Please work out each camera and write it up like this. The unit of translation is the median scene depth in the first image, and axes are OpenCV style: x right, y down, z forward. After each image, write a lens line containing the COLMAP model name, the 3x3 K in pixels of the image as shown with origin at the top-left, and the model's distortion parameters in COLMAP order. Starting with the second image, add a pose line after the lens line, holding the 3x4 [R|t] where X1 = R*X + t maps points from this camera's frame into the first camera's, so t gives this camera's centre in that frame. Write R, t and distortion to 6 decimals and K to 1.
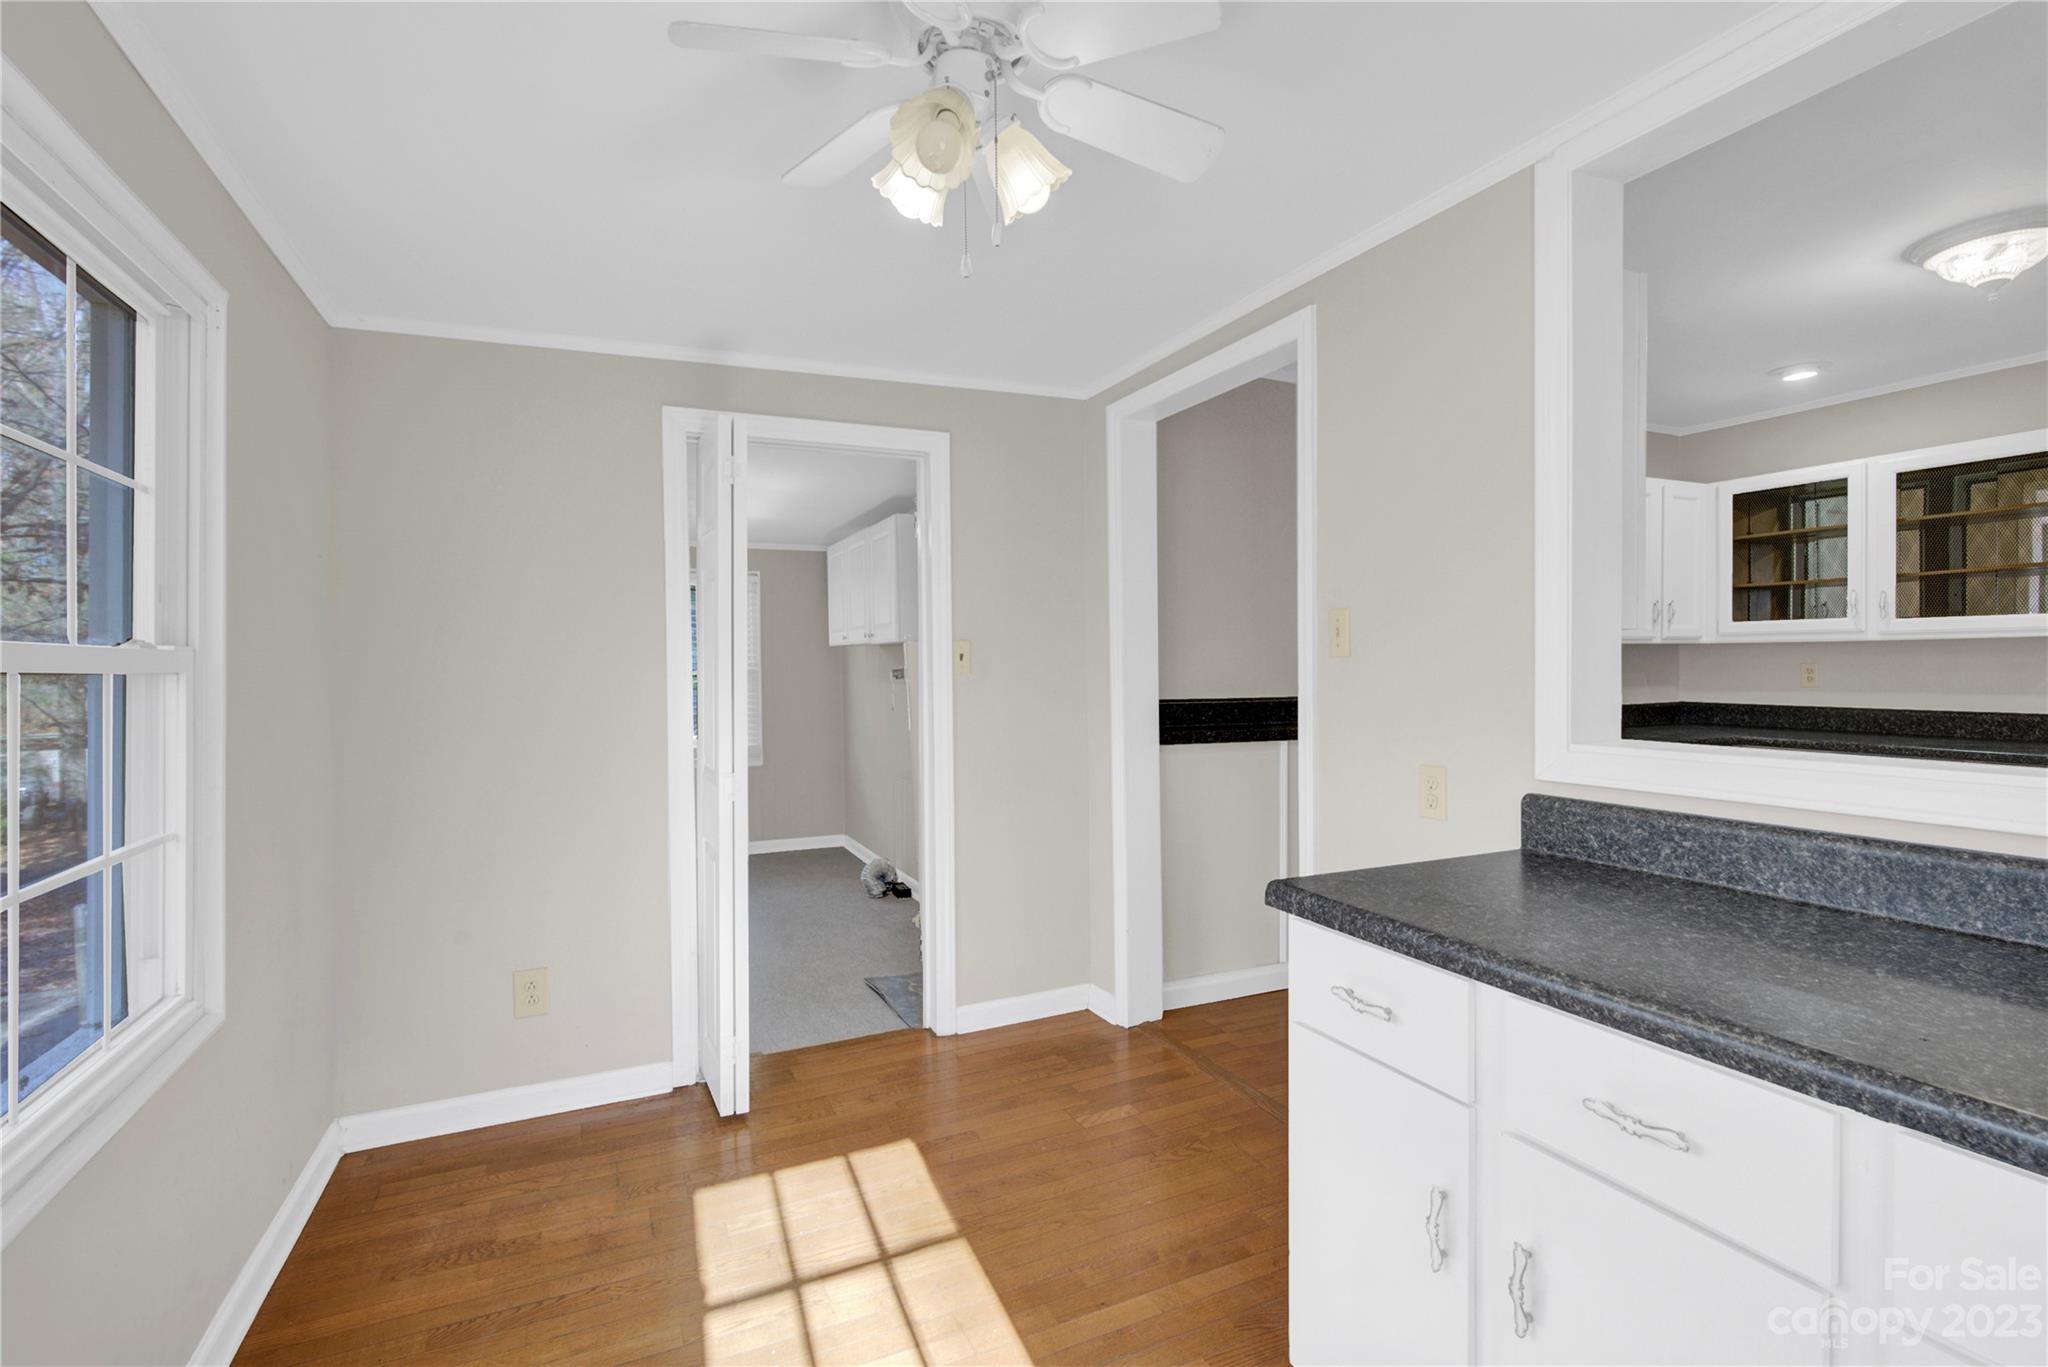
lens RADIAL K [[947.3, 0, 1029.6], [0, 947.3, 664.8], [0, 0, 1]] dist [-0.000271, 0.000091]
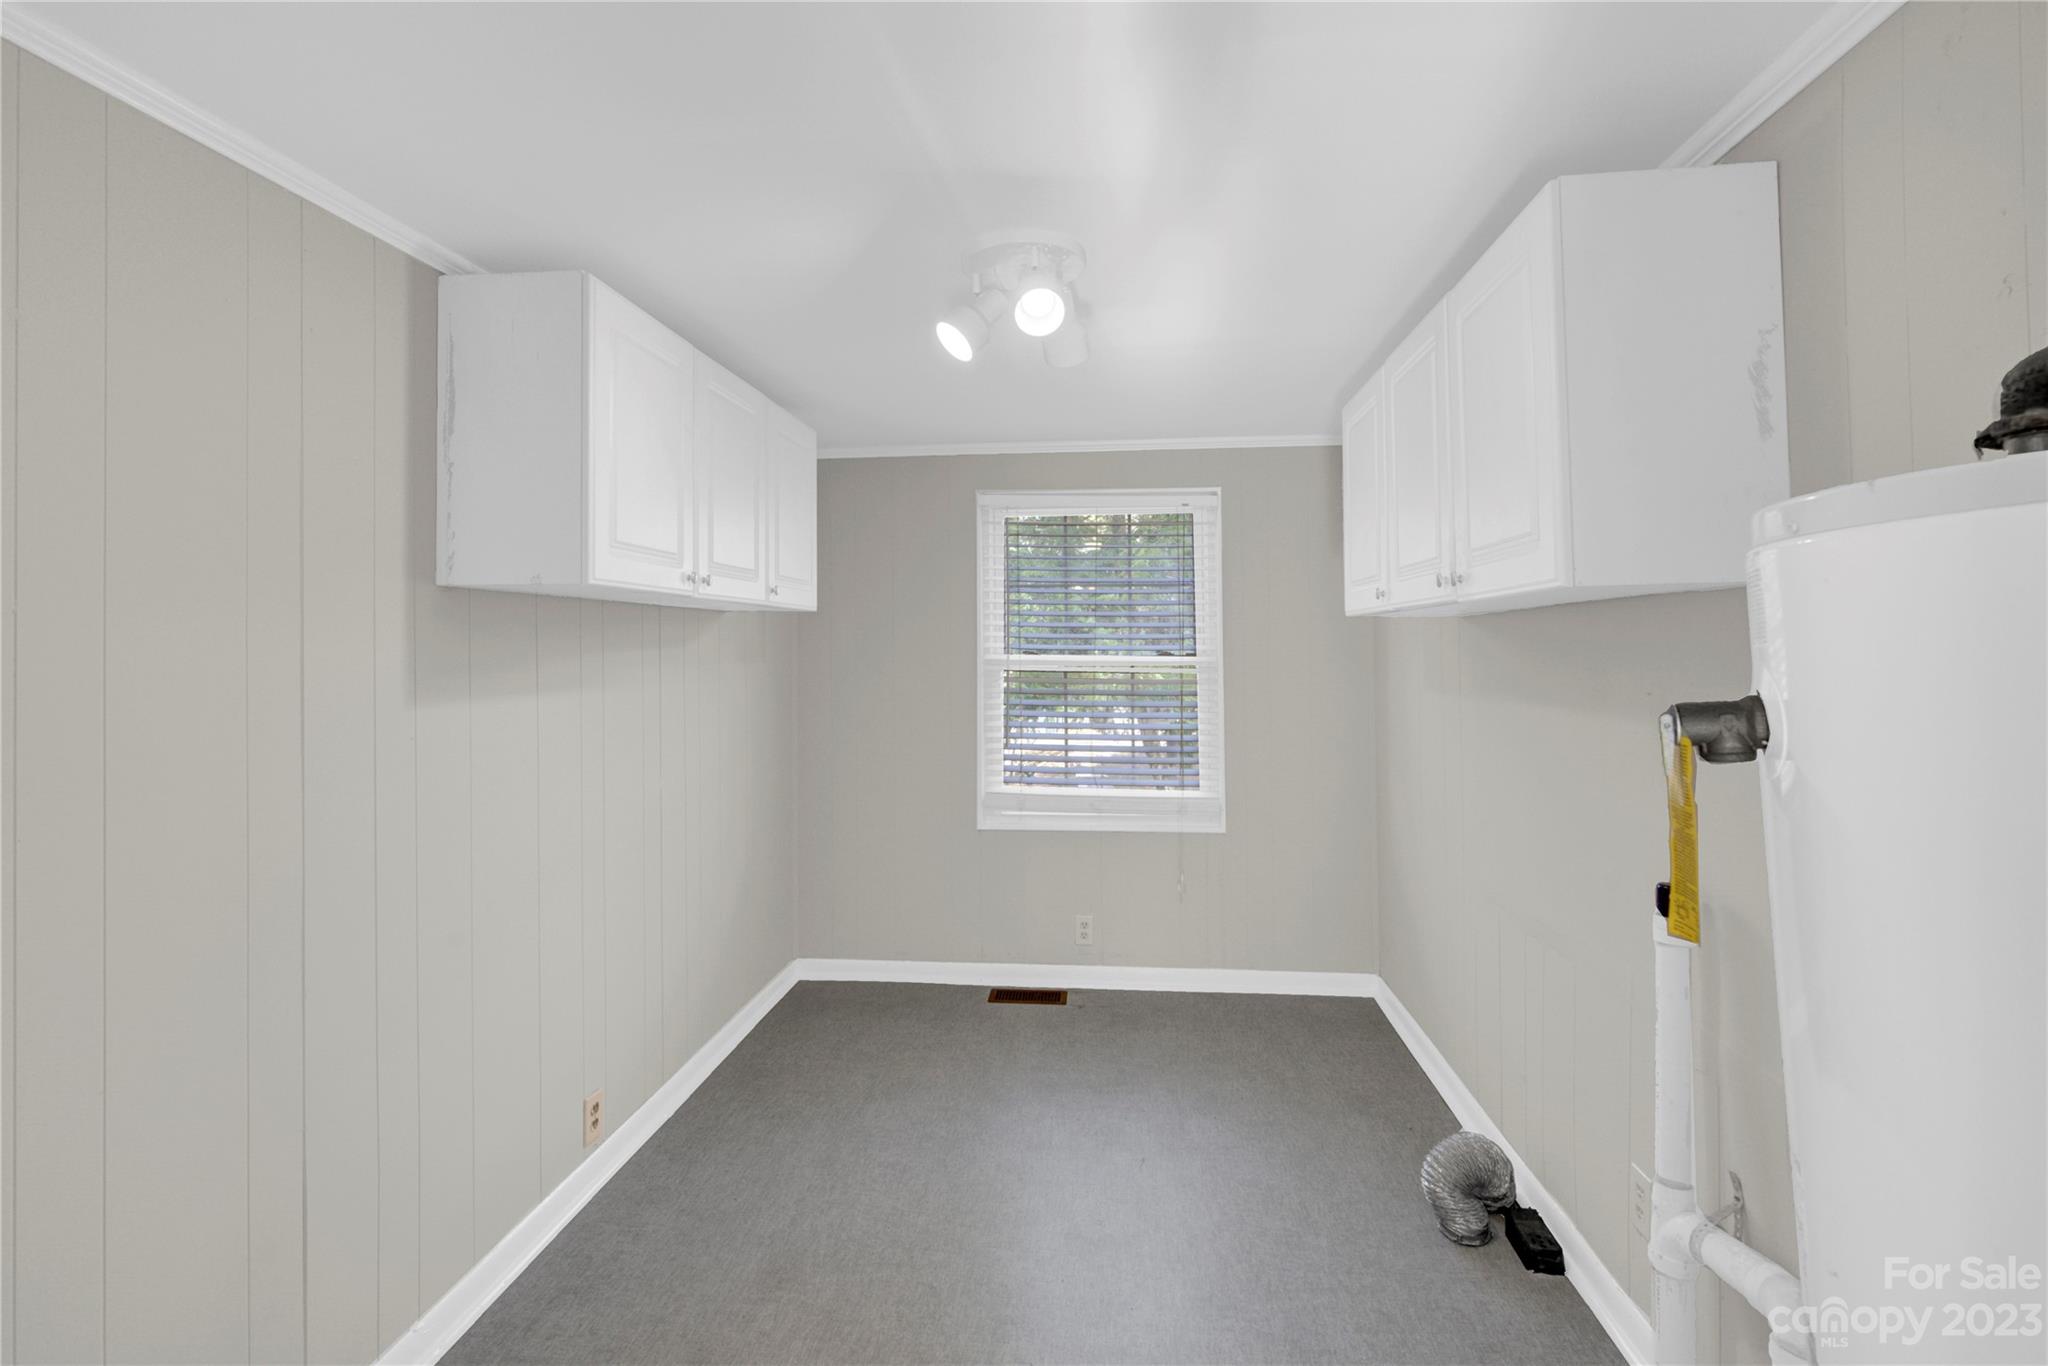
lens RADIAL K [[968.1, 0, 1029.9], [0, 968.1, 649.1], [0, 0, 1]] dist [-0.001335, 0.000781]
pose [[0.862949, 0.000851, -0.505291, -0.112966], [-0.003643, 0.999983, -0.004537, -0.001492], [0.505278, 0.005756, 0.862937, 0.553054]]
